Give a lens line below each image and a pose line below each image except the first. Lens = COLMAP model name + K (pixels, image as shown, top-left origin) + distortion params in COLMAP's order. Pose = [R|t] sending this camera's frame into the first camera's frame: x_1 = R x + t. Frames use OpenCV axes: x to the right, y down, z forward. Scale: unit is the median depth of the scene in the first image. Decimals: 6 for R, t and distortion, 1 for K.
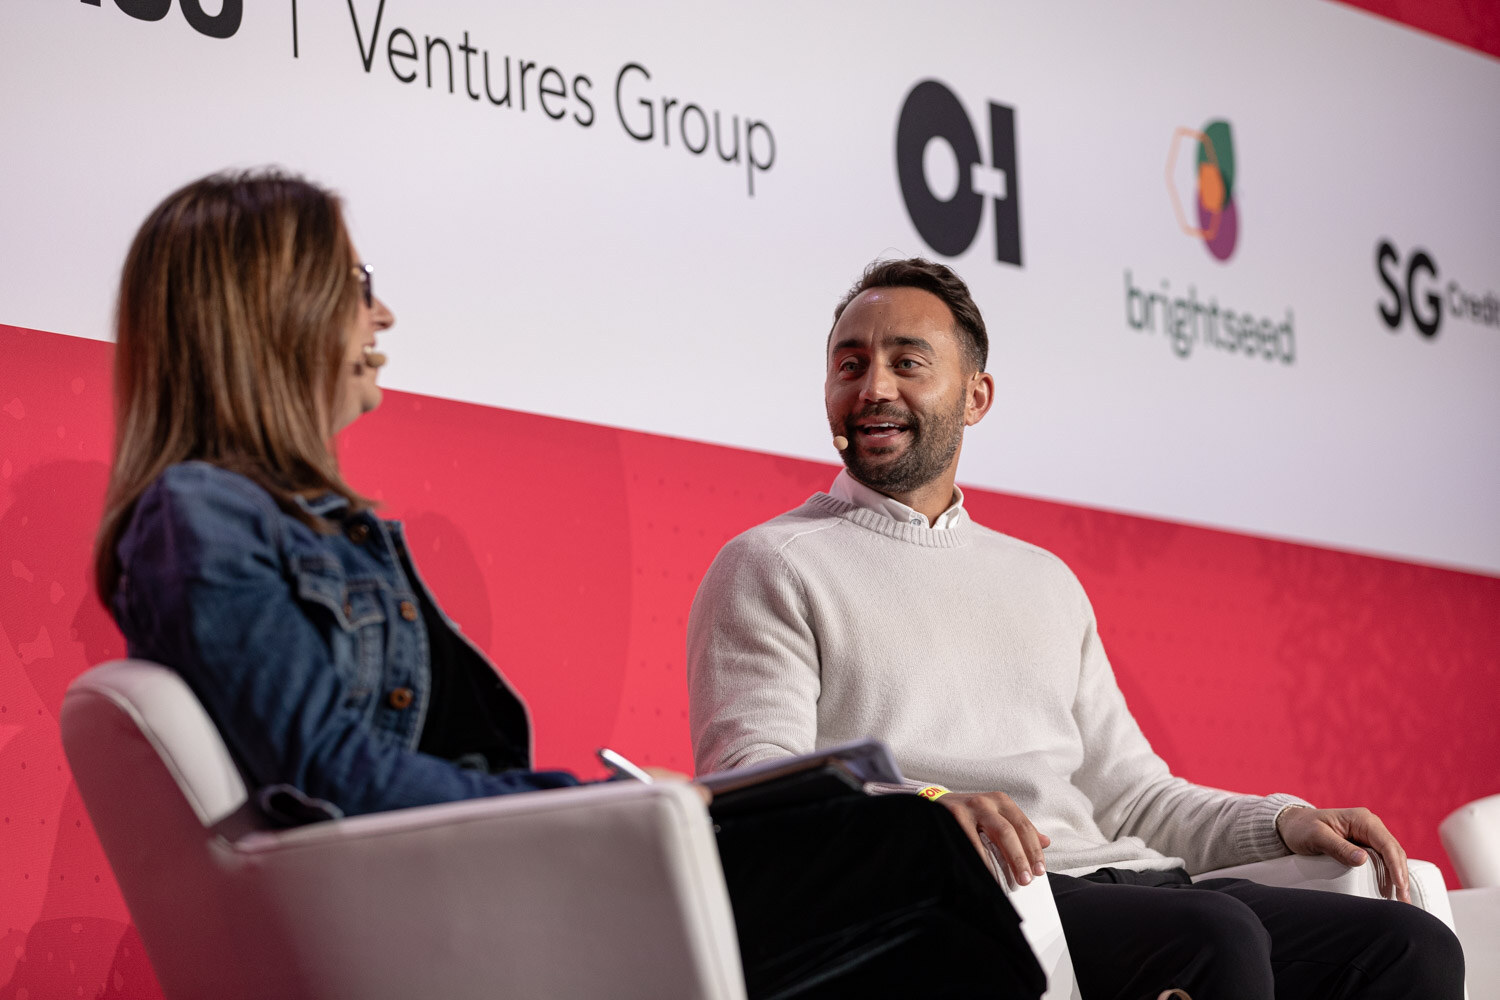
lens RADIAL K [[5166.8, 0, 750.0], [0, 5166.8, 500.0], [0, 0, 1]] dist [-0.055535, -3.171229]
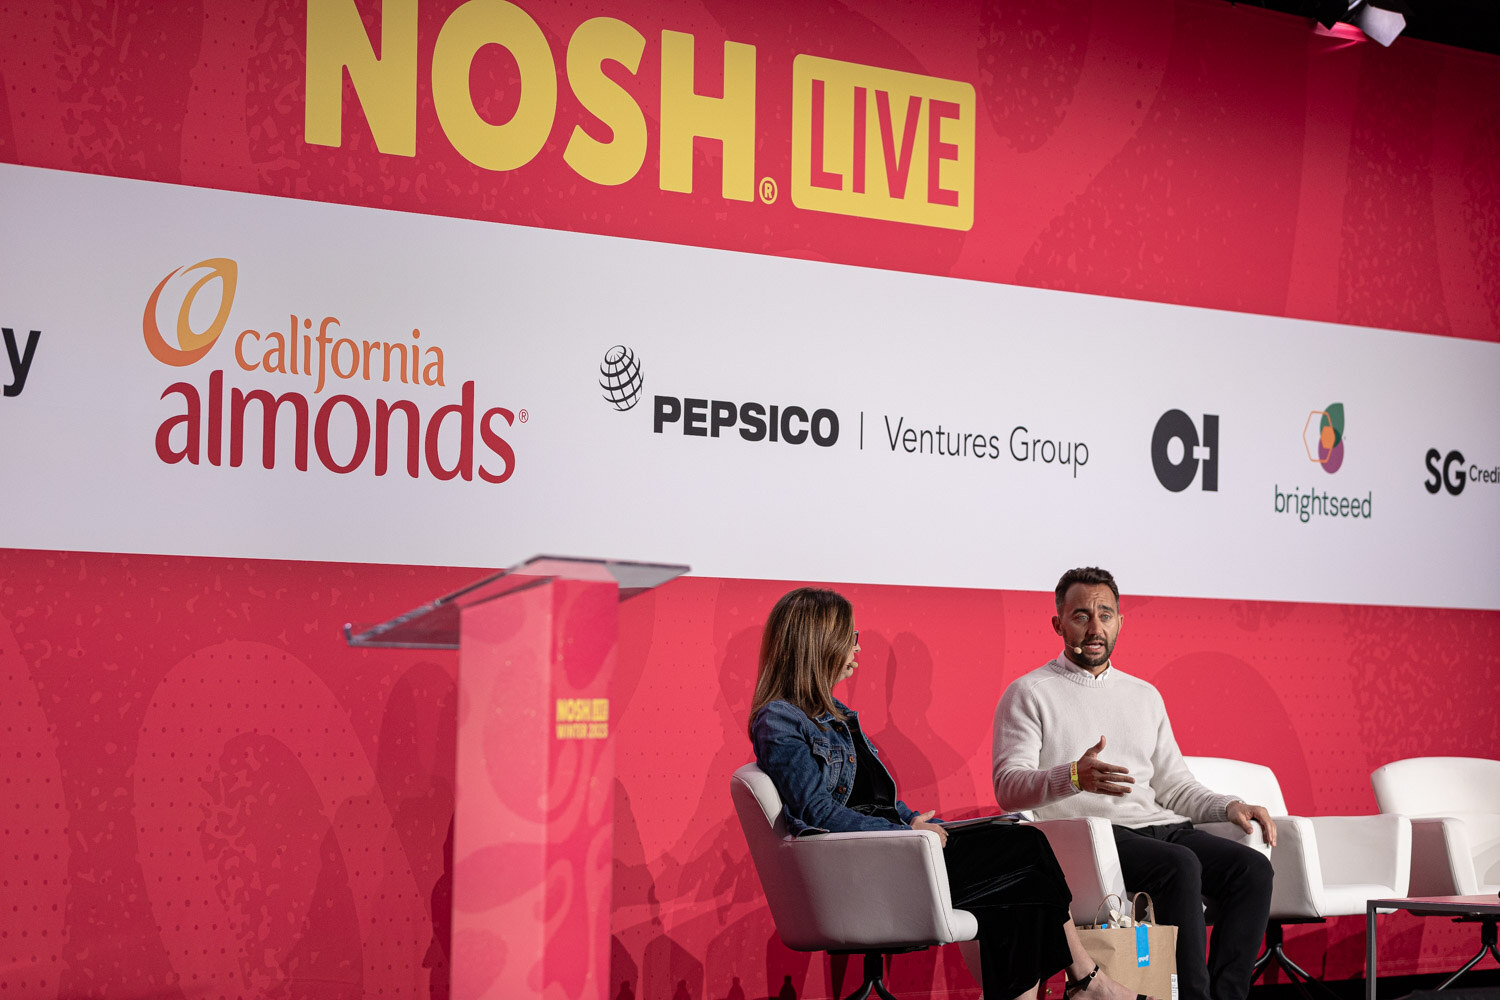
lens RADIAL K [[4322.6, 0, 811.2], [0, 4322.6, 503.9], [0, 0, 1]] dist [-0.005001, -1.235202]
pose [[0.987002, 0.056891, -0.150303, 0.178534], [-0.042410, 0.994296, 0.097858, -0.237689], [0.155013, -0.090212, 0.983785, -0.911114]]
